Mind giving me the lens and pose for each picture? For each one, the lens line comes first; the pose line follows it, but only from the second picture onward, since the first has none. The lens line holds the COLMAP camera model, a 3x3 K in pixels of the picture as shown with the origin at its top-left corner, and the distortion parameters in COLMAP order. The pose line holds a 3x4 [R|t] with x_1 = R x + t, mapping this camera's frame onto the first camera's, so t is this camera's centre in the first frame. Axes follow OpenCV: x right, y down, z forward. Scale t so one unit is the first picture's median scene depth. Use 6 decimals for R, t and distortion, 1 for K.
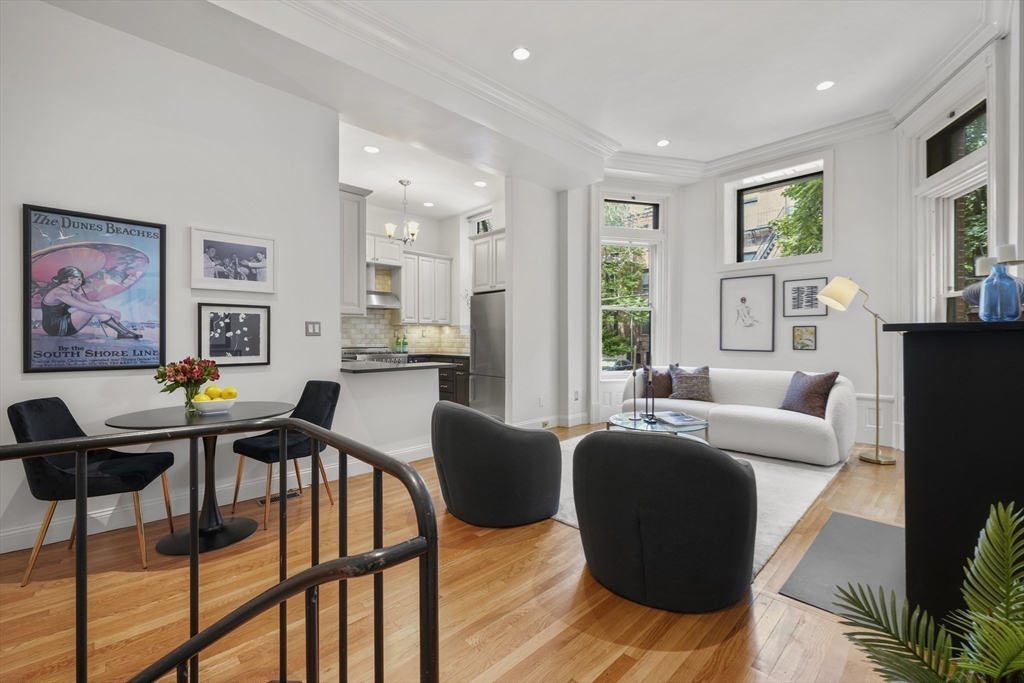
lens RADIAL K [[433.7, 0, 517.4], [0, 433.7, 339.6], [0, 0, 1]] dist [0.003744, -0.002165]
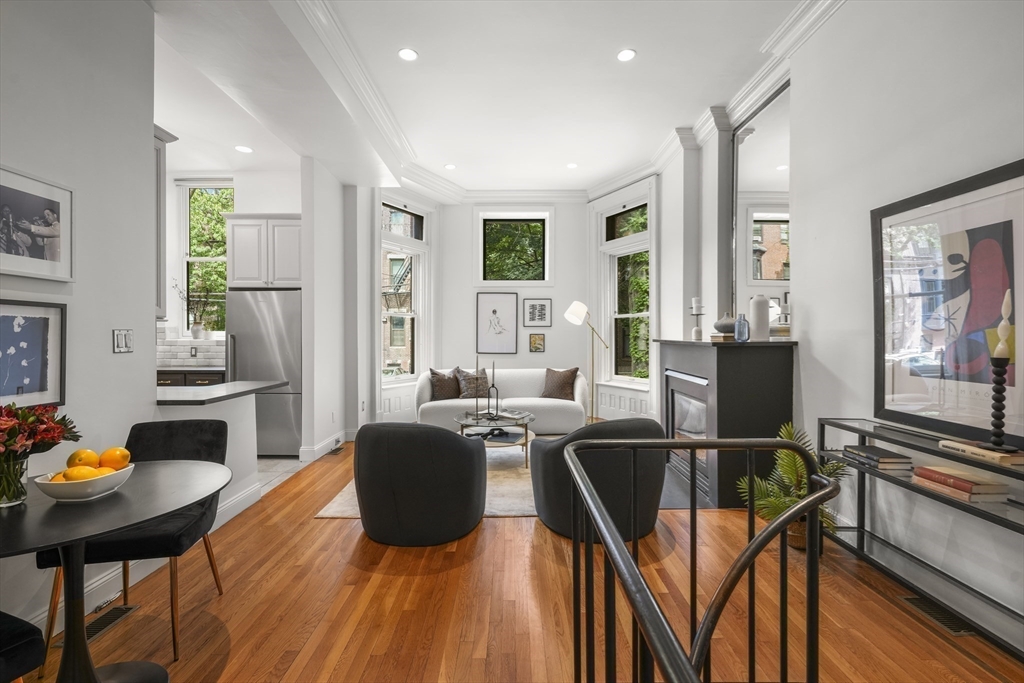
lens RADIAL K [[449.0, 0, 512.0], [0, 449.0, 340.4], [0, 0, 1]] dist [-0.006498, 0.000758]
pose [[0.693673, -0.006047, 0.720265, -0.380708], [0.002543, 0.999979, 0.005946, -0.019887], [-0.720286, -0.002293, 0.693674, 0.099583]]
